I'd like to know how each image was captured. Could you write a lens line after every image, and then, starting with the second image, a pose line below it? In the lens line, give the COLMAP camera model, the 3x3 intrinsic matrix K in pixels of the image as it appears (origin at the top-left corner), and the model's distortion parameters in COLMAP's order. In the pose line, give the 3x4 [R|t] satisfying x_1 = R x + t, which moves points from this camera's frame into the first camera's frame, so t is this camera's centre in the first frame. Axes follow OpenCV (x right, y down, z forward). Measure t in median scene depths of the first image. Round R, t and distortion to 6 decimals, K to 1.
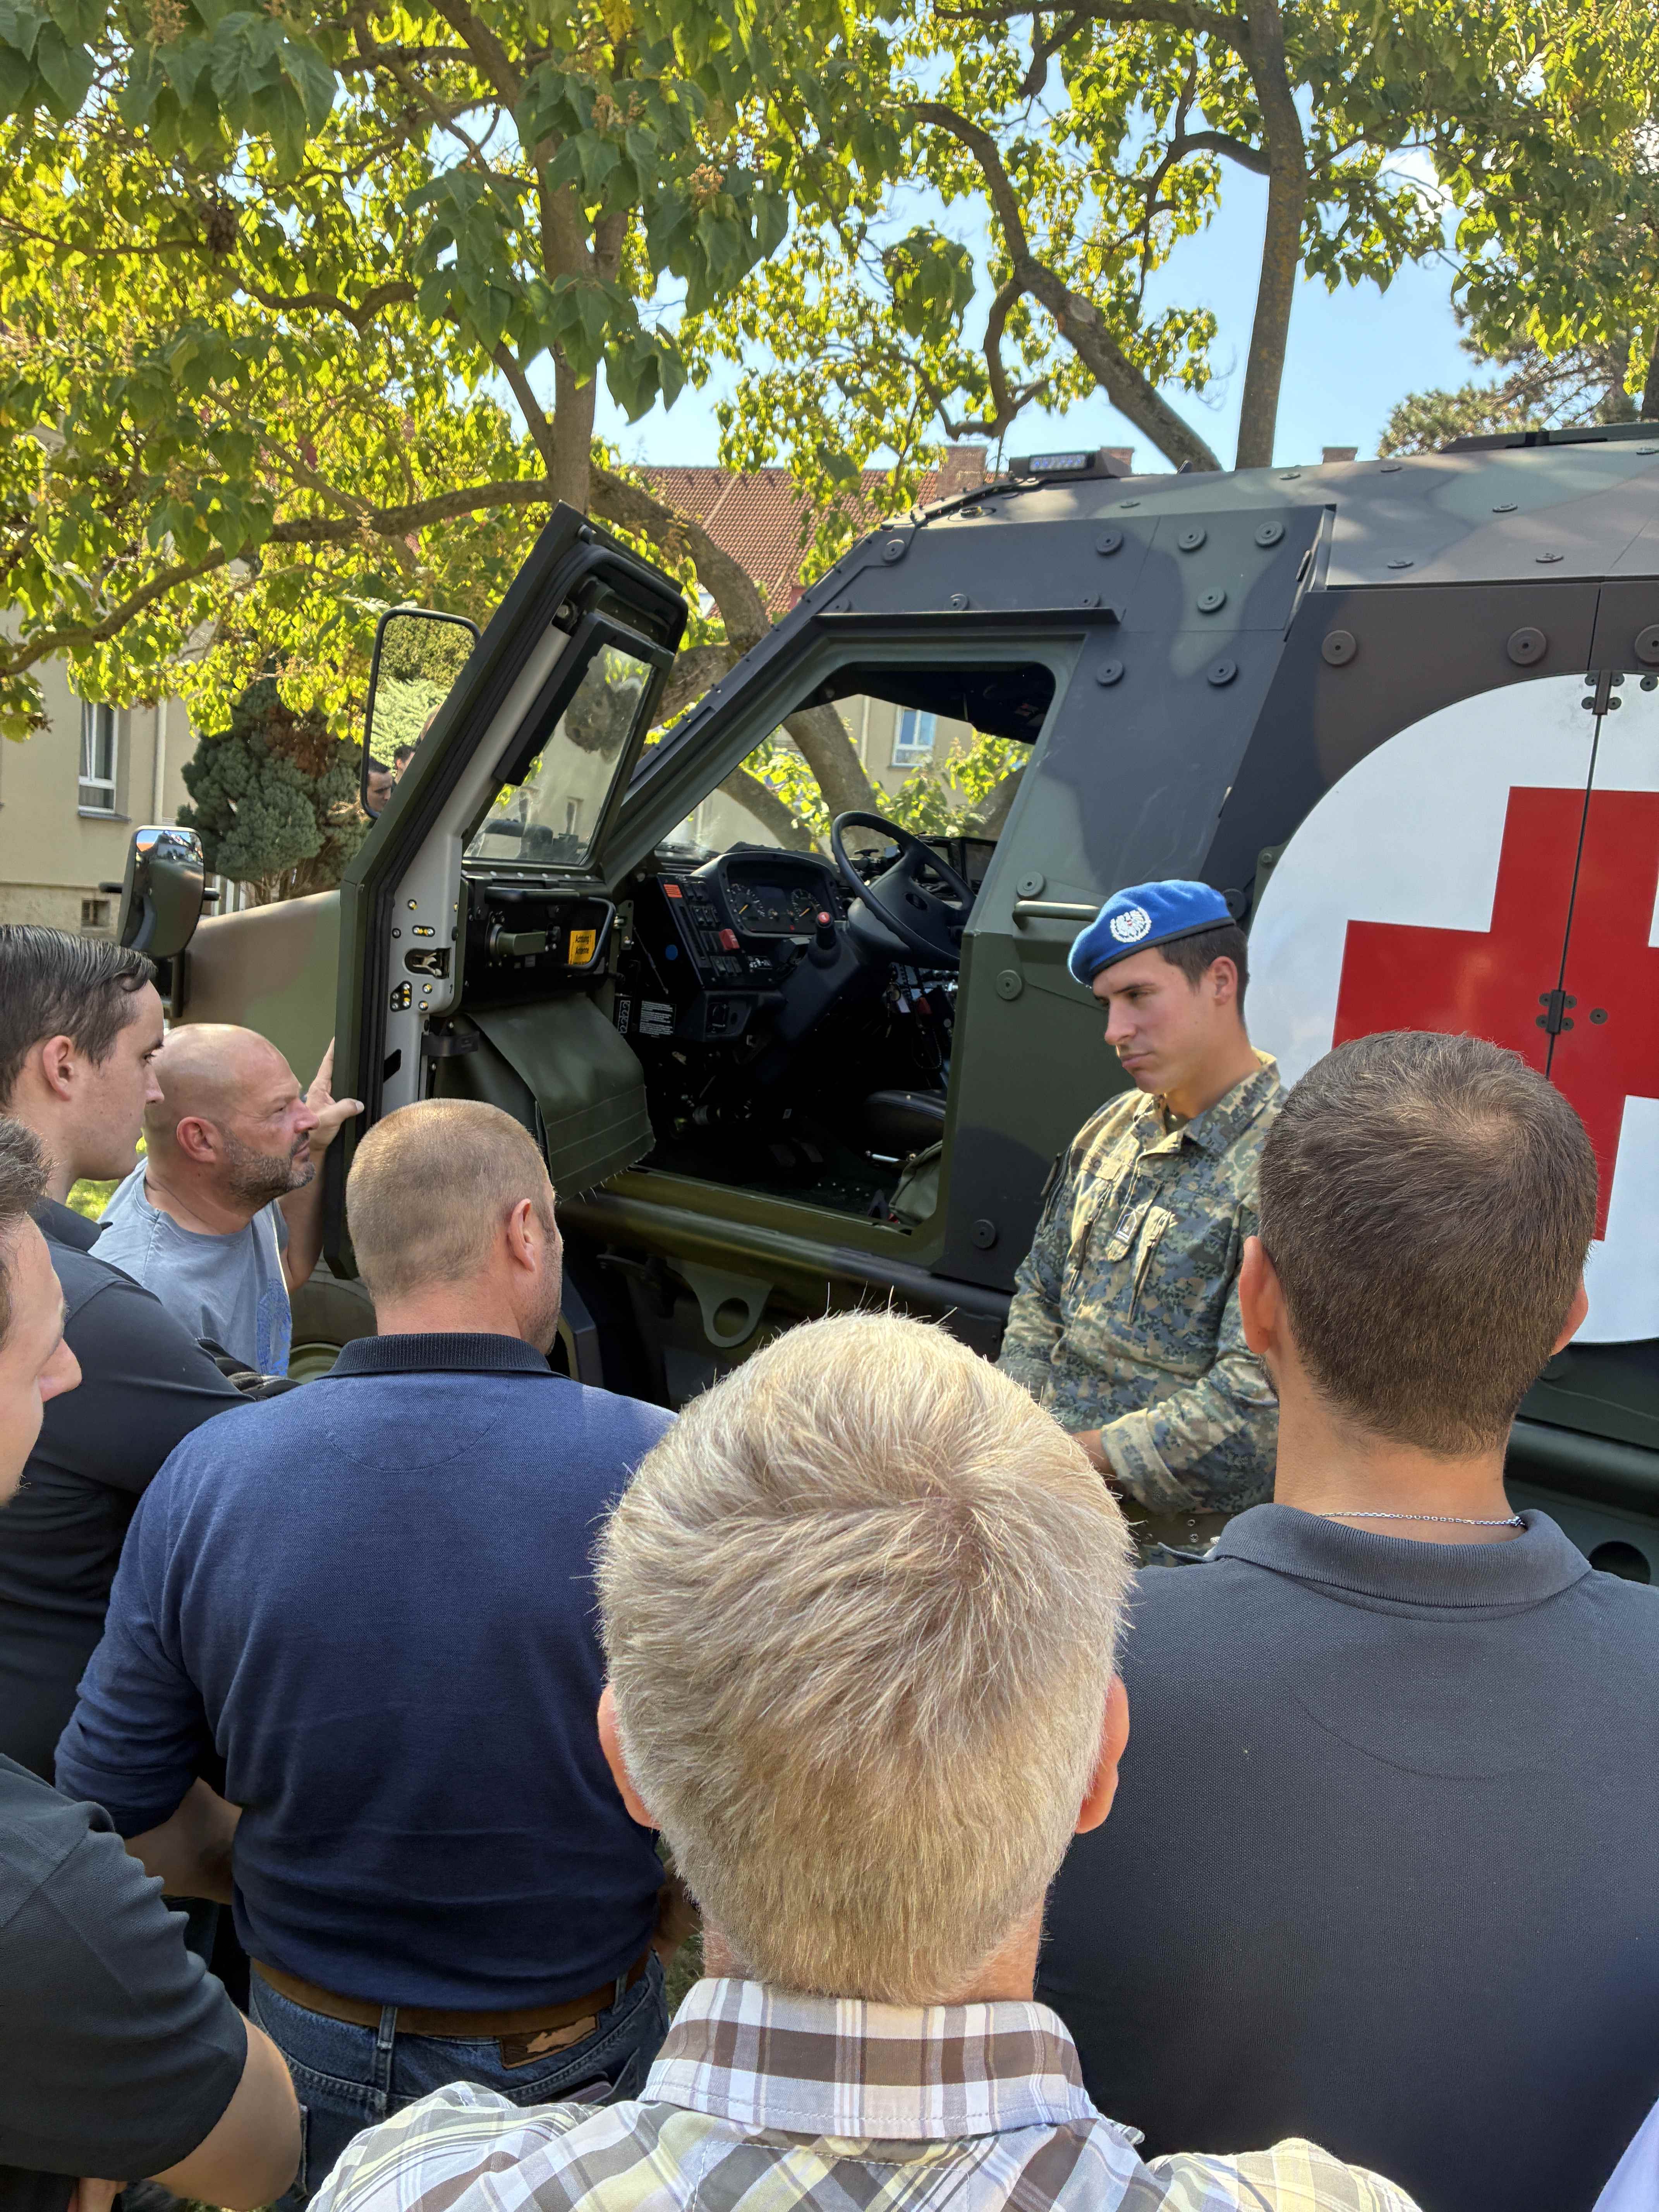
lens RADIAL K [[1692.8, 0, 829.5], [0, 1692.8, 1106.0], [0, 0, 1]] dist [0.067796, -0.123807]
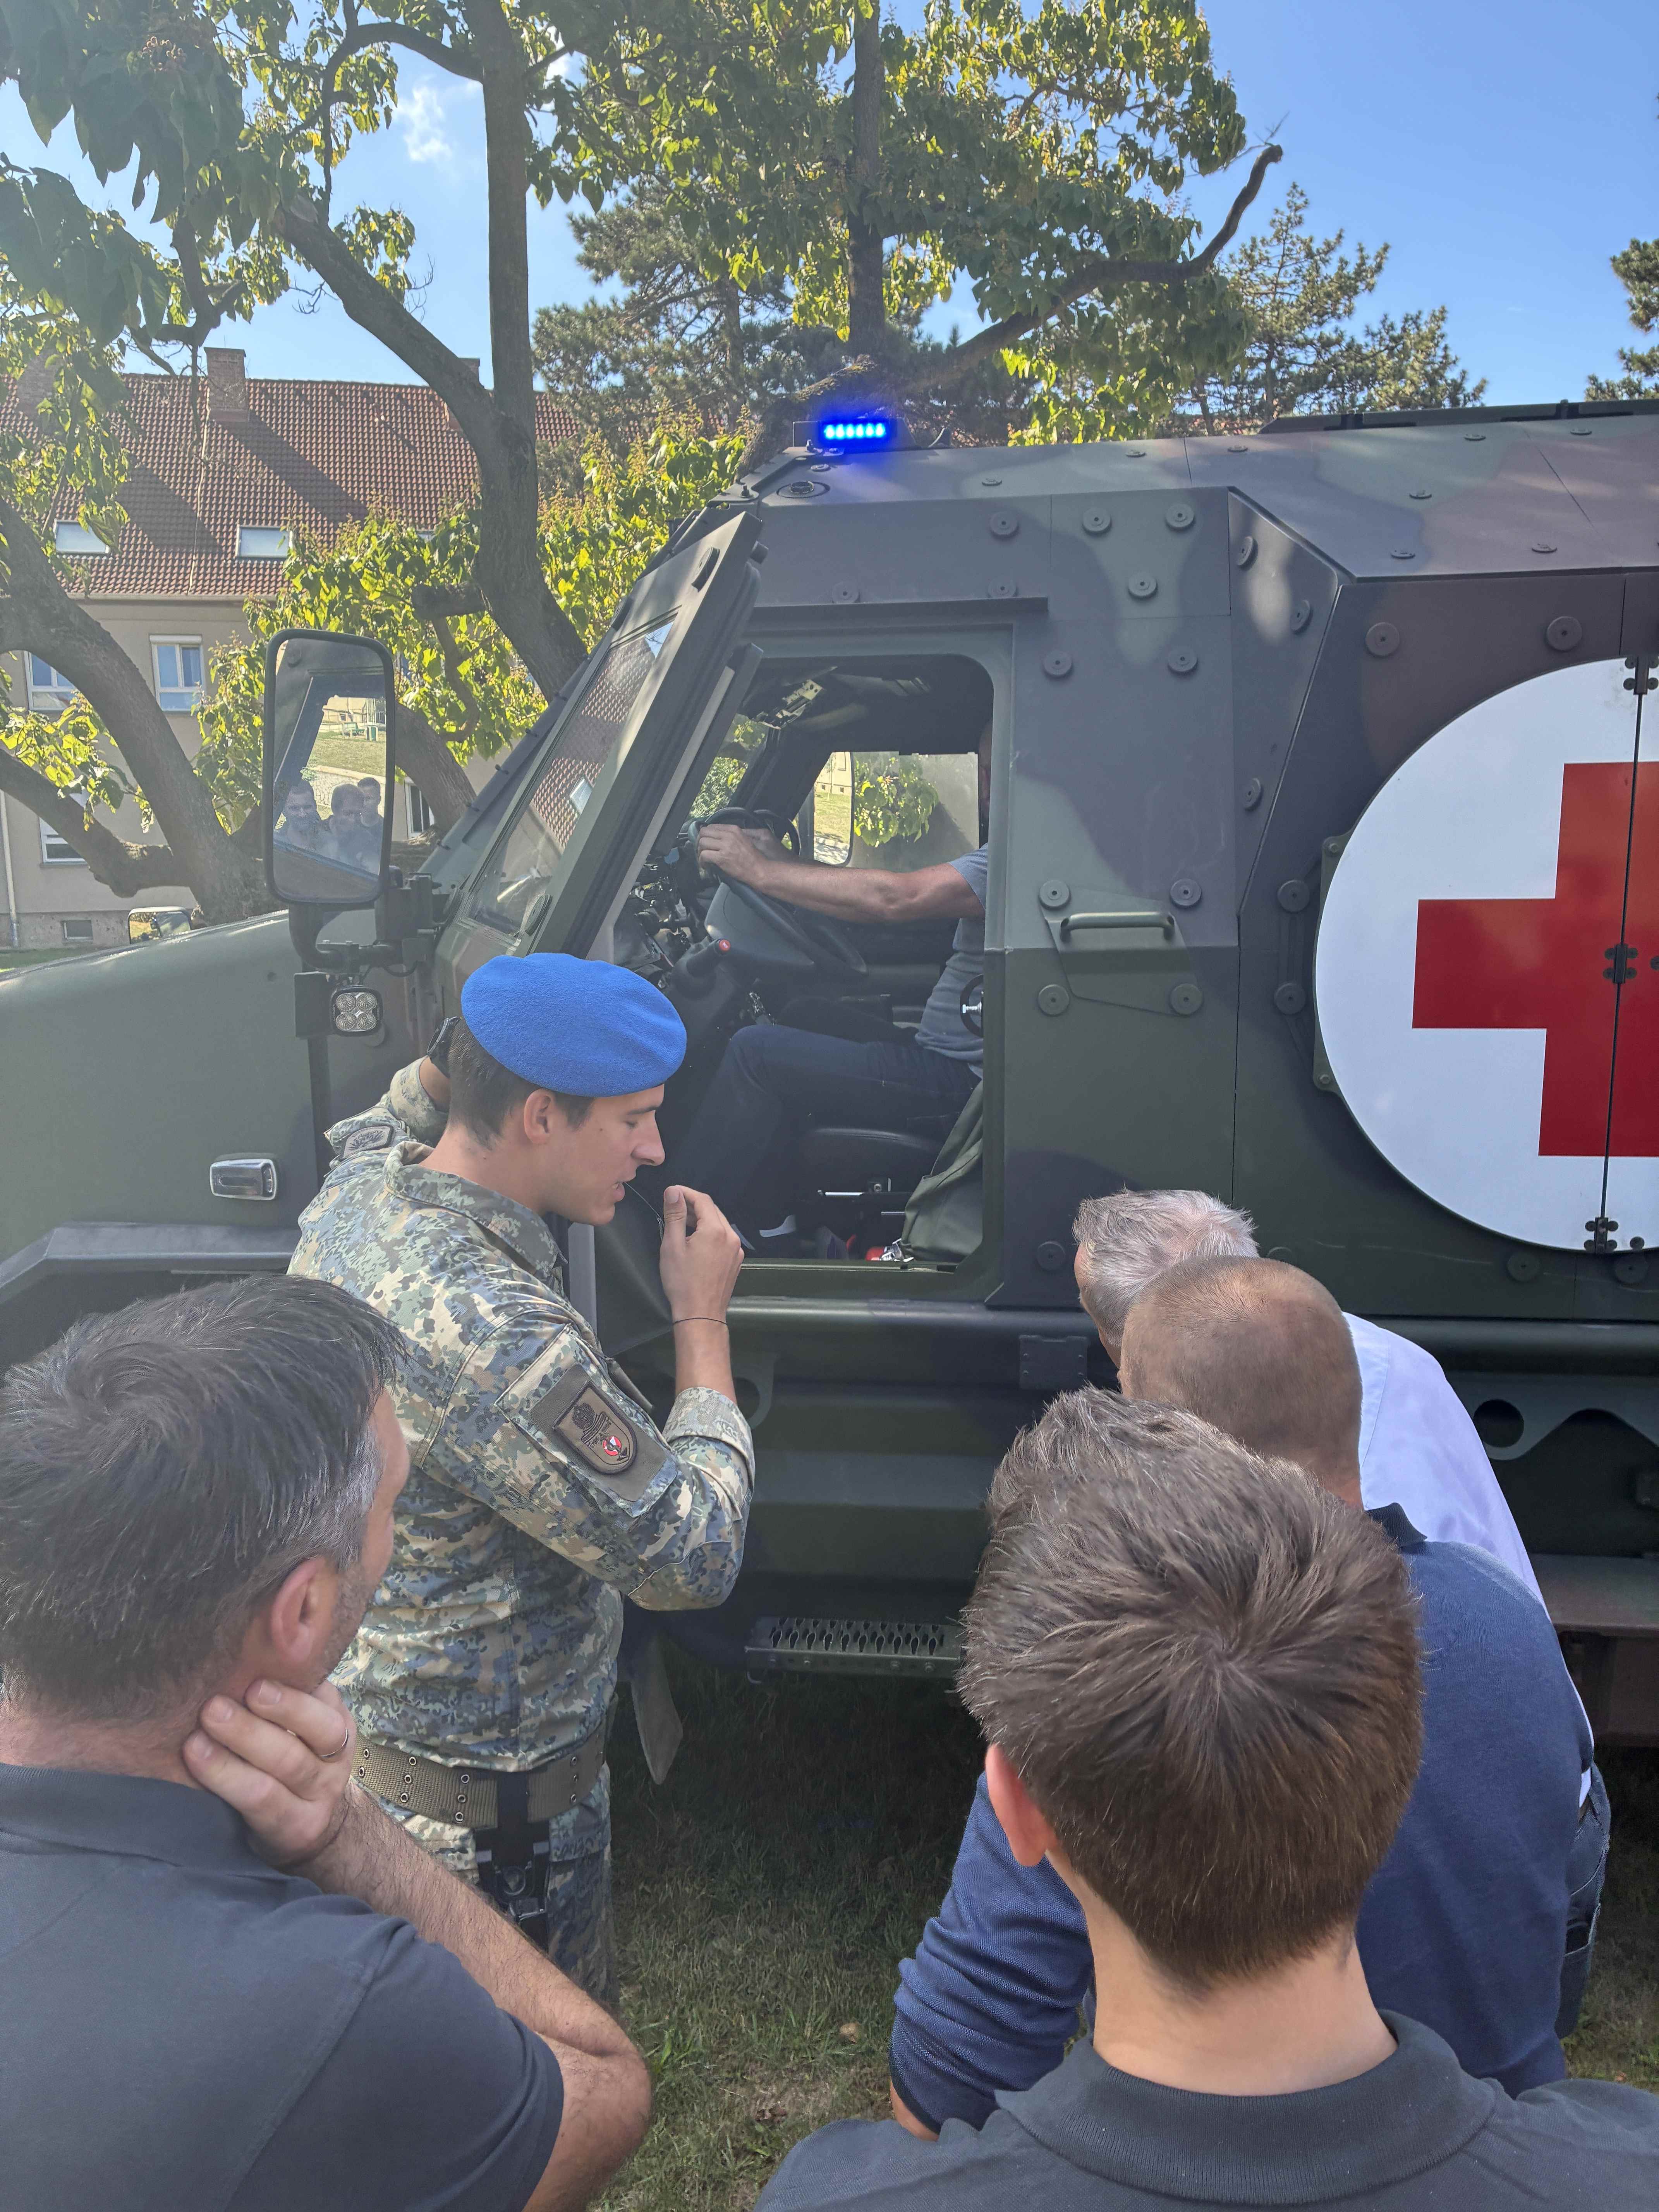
lens RADIAL K [[1663.2, 0, 829.5], [0, 1663.2, 1106.0], [0, 0, 1]] dist [0.136093, -0.195897]
pose [[0.865095, -0.175857, 0.469771, -0.109907], [0.151392, 0.984394, 0.089712, -0.027811], [-0.478216, -0.006490, 0.878218, 0.053640]]
